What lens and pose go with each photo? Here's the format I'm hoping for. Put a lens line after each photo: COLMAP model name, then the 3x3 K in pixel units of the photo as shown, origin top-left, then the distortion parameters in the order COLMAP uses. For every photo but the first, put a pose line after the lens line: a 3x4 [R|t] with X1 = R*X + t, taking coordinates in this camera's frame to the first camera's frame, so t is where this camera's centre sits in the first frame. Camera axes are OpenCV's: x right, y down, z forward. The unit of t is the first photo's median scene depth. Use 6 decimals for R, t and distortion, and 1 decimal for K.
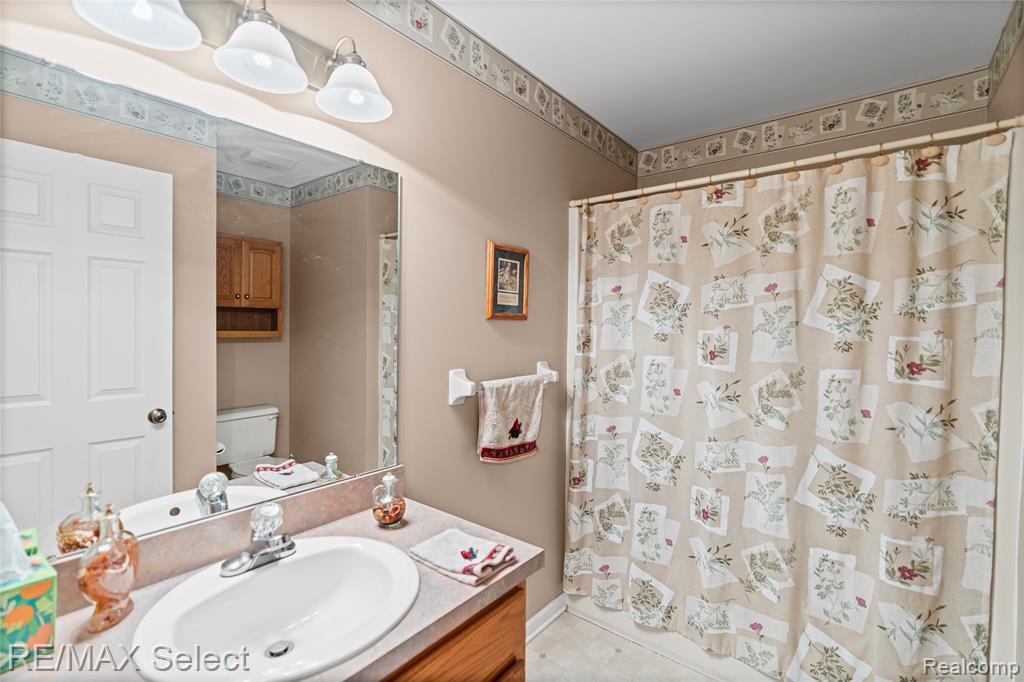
lens RADIAL K [[457.8, 0, 517.7], [0, 457.8, 341.1], [0, 0, 1]] dist [-0.014257, 0.000032]
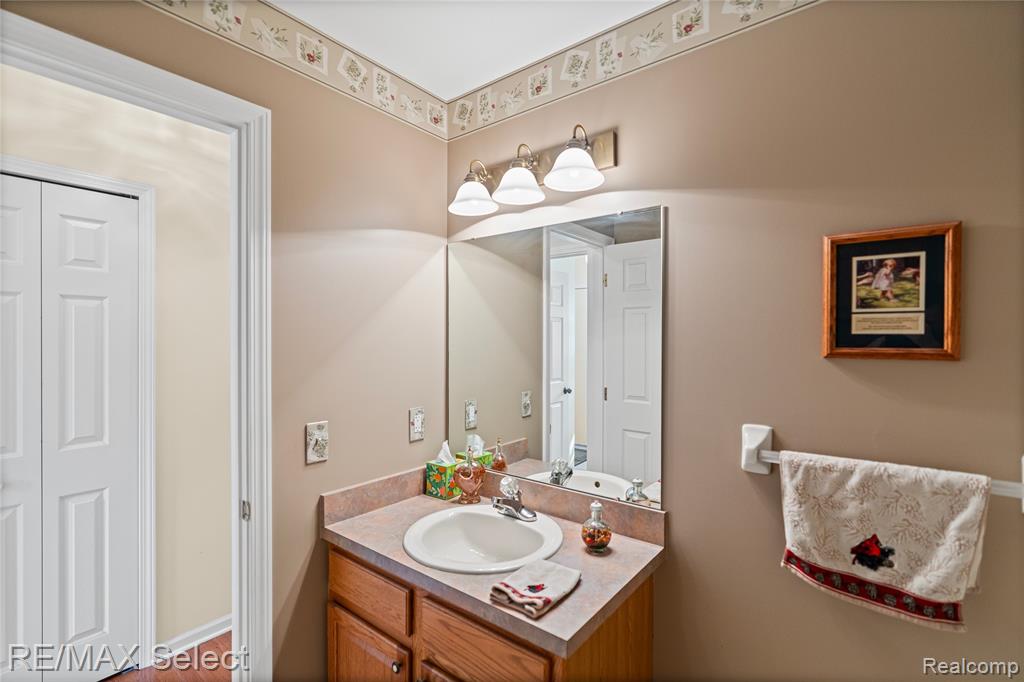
lens RADIAL K [[457.8, 0, 517.7], [0, 457.8, 341.1], [0, 0, 1]] dist [-0.014257, 0.000032]
pose [[0.014429, -0.006808, -0.999873, 0.552293], [-0.038154, 0.999245, -0.007354, -0.049199], [0.999168, 0.038255, 0.014159, 0.545641]]
